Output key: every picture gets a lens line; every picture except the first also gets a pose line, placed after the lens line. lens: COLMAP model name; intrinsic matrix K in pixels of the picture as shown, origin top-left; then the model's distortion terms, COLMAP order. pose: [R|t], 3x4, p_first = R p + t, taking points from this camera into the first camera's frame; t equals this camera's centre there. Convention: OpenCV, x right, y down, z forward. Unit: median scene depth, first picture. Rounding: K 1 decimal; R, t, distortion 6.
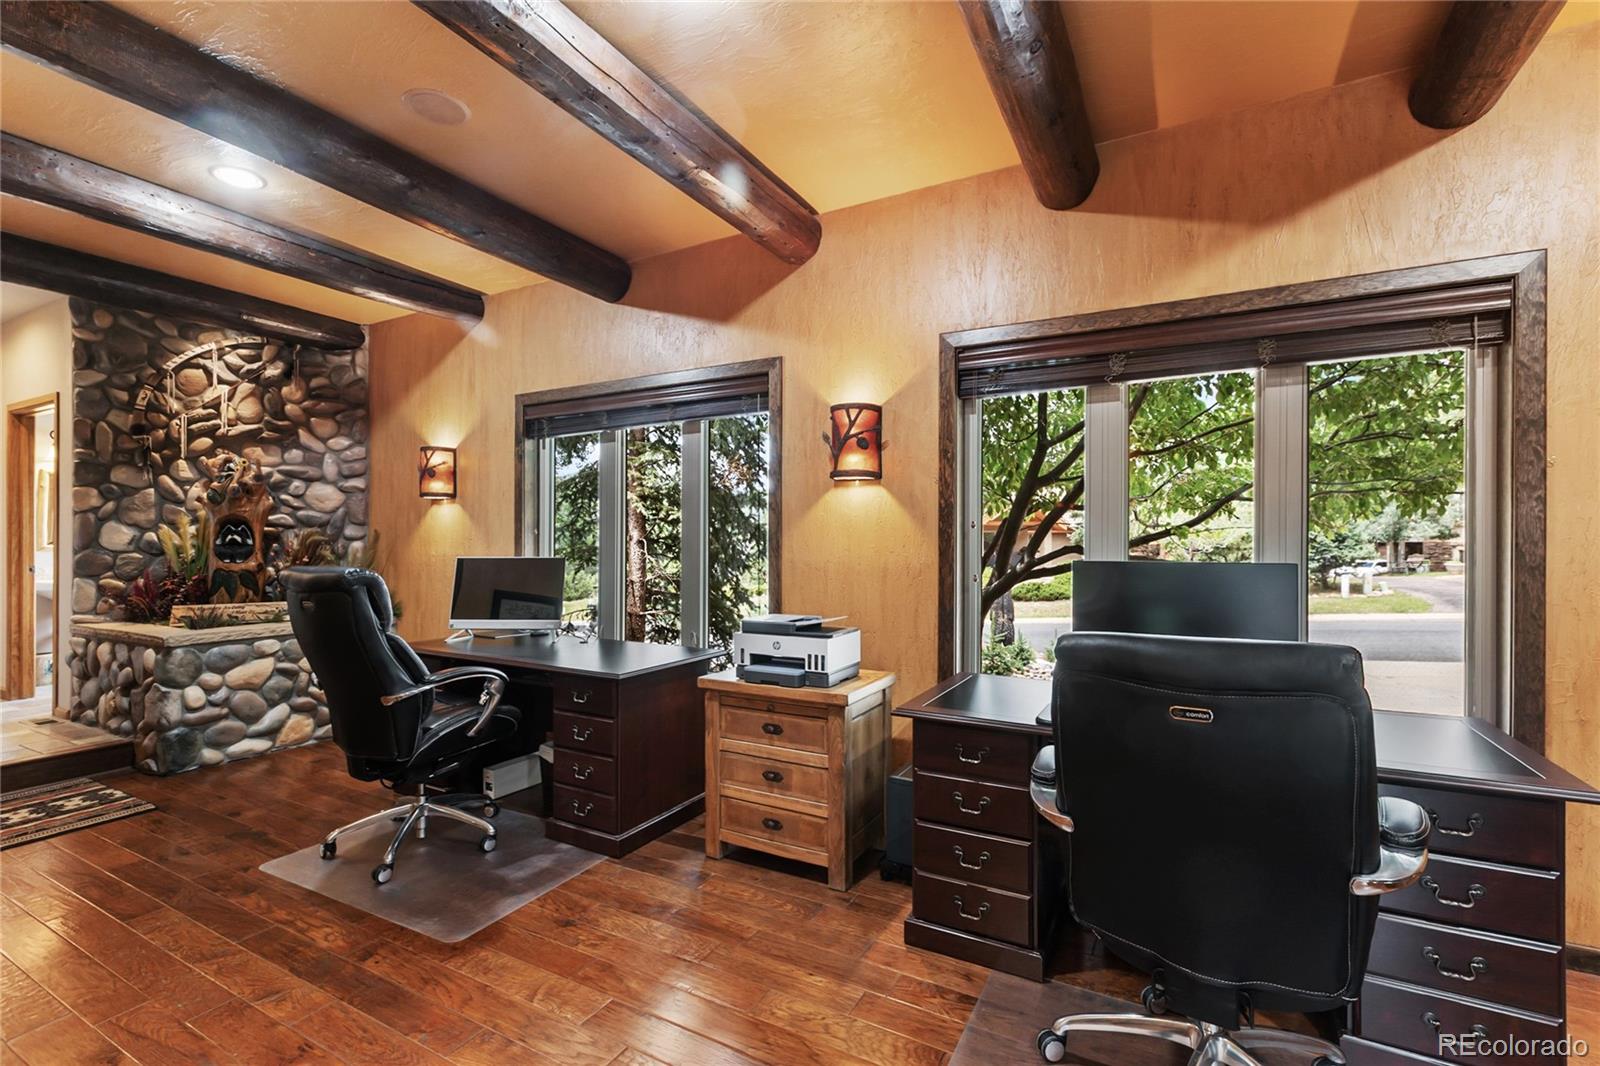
lens RADIAL K [[715.2, 0, 805.3], [0, 715.2, 547.1], [0, 0, 1]] dist [0.002438, 0.000290]
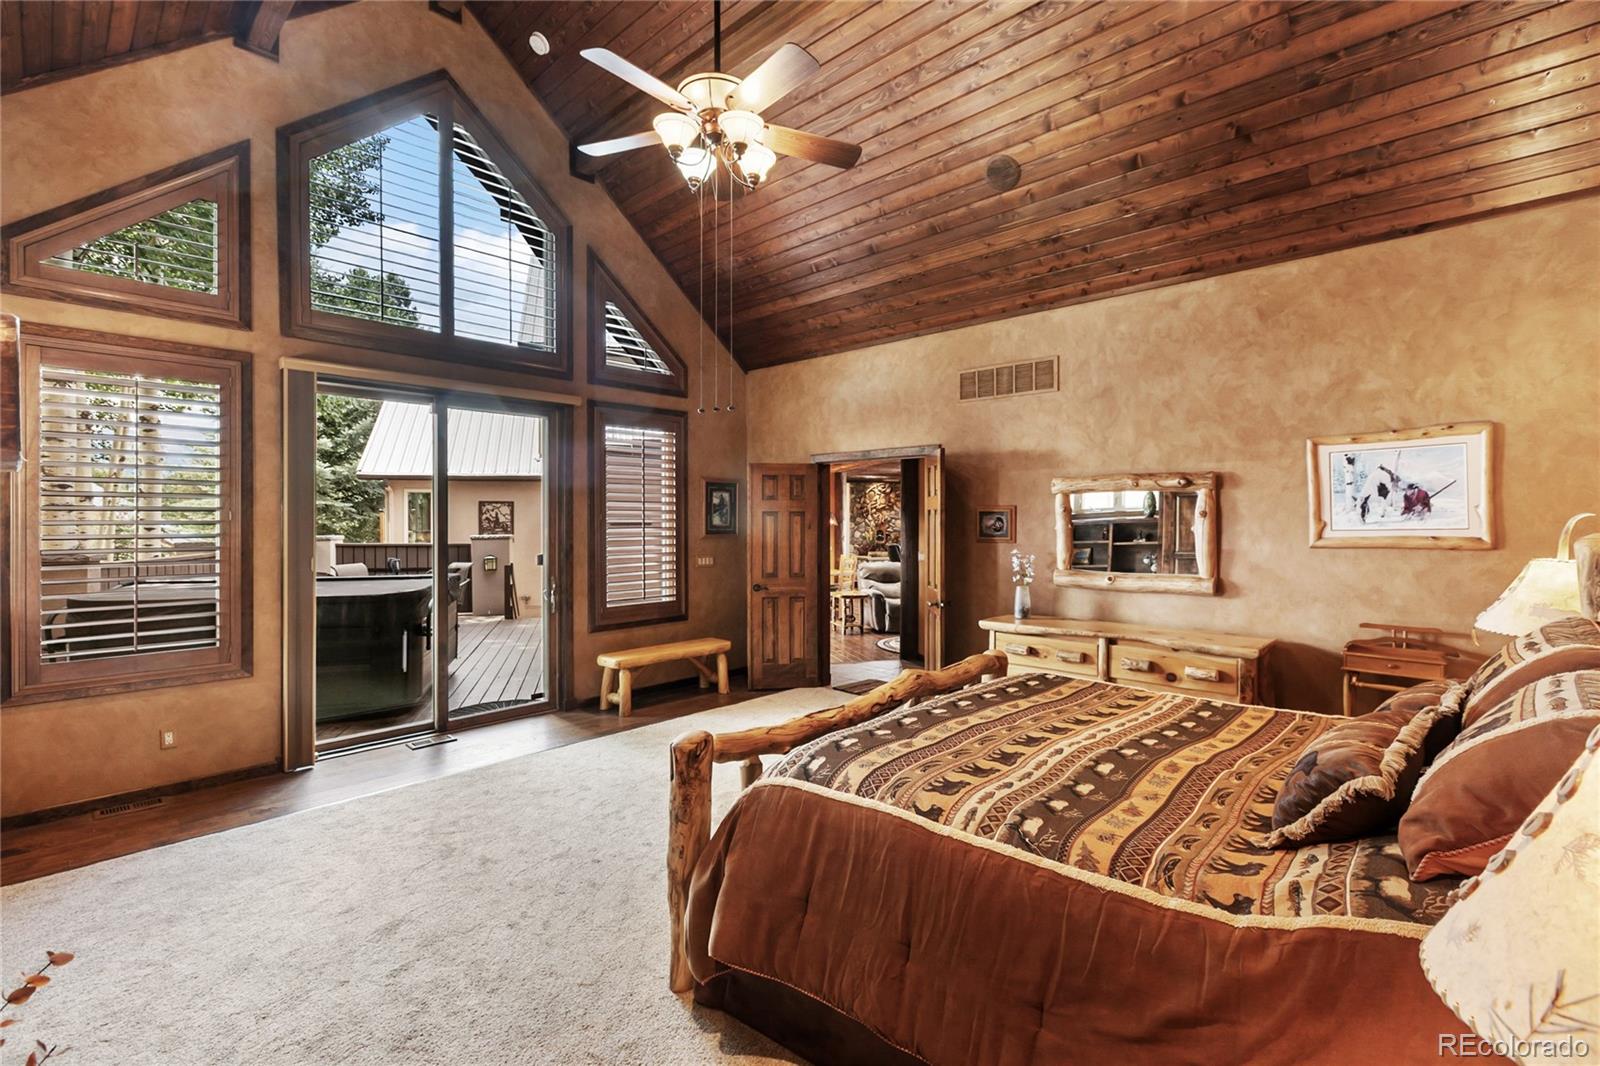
lens RADIAL K [[715.2, 0, 799.6], [0, 715.2, 524.7], [0, 0, 1]] dist [0.002438, 0.000290]
pose [[0.706852, 0.003192, -0.707354, 1.651723], [-0.003406, 0.999994, 0.001110, -0.073364], [0.707353, 0.001625, 0.706858, -2.066589]]
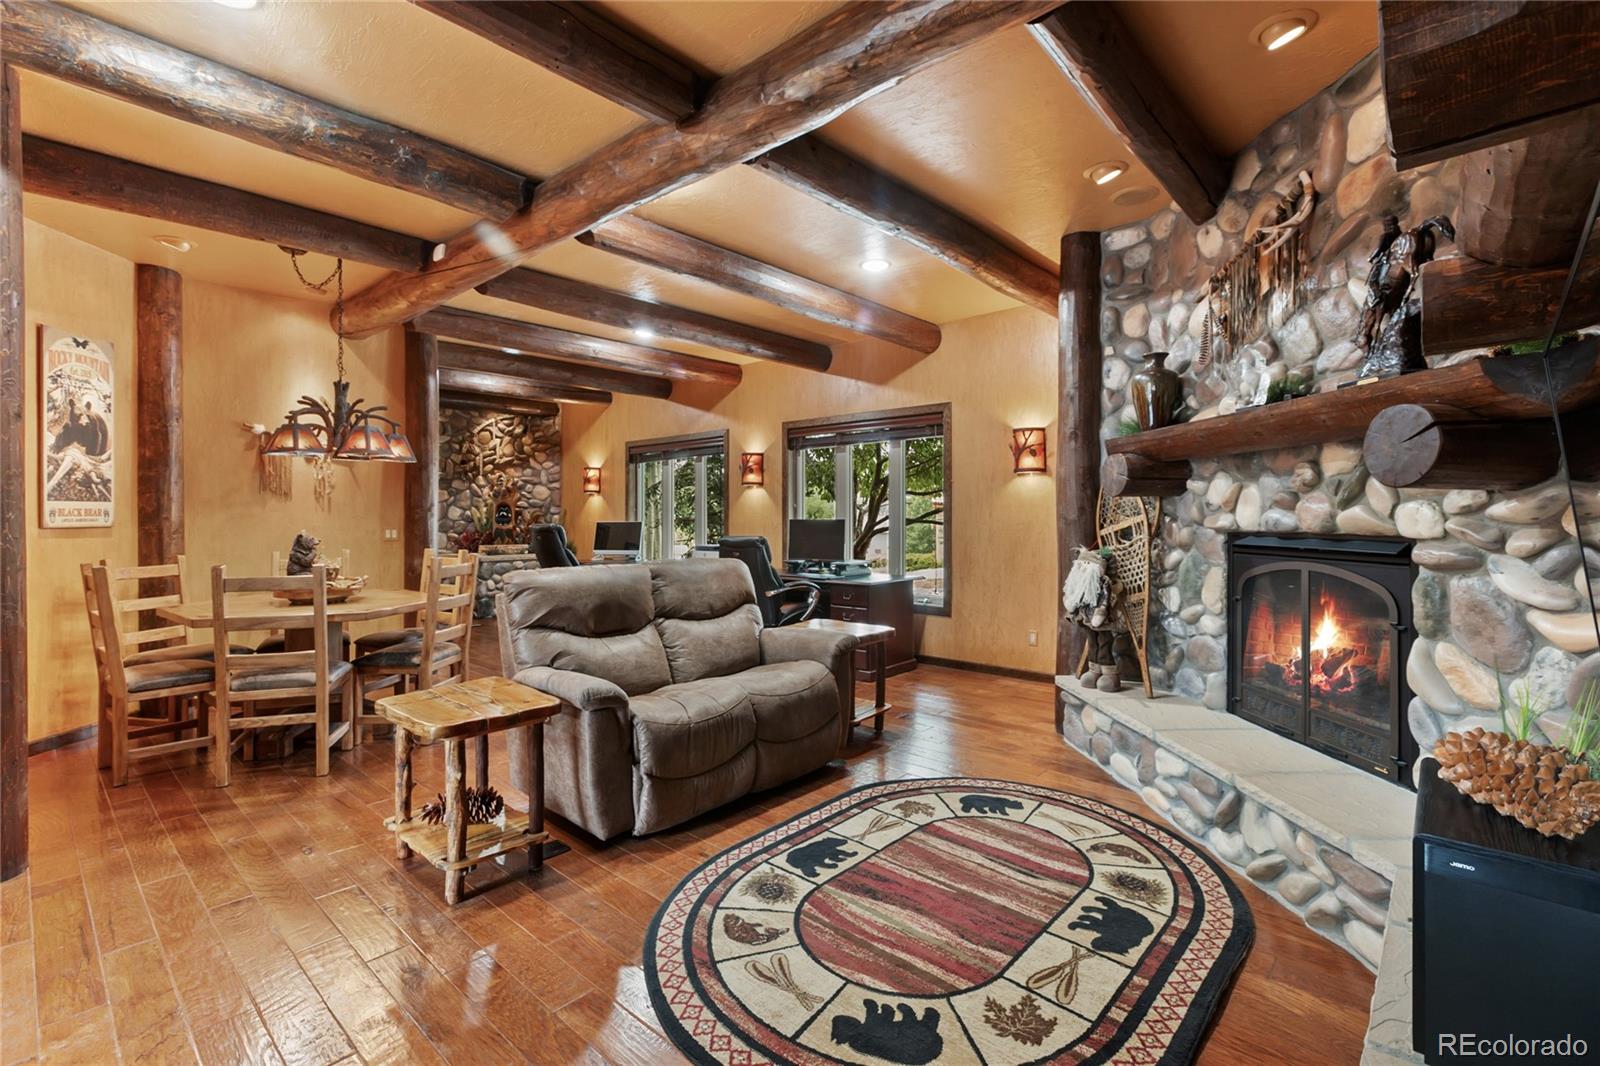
lens RADIAL K [[715.2, 0, 800.5], [0, 715.2, 520.8], [0, 0, 1]] dist [0.002438, 0.000290]
pose [[0.973002, -0.003469, -0.230772, 0.513731], [0.003383, 0.999994, -0.000767, 0.012743], [0.230773, -0.000034, 0.973008, -0.809526]]
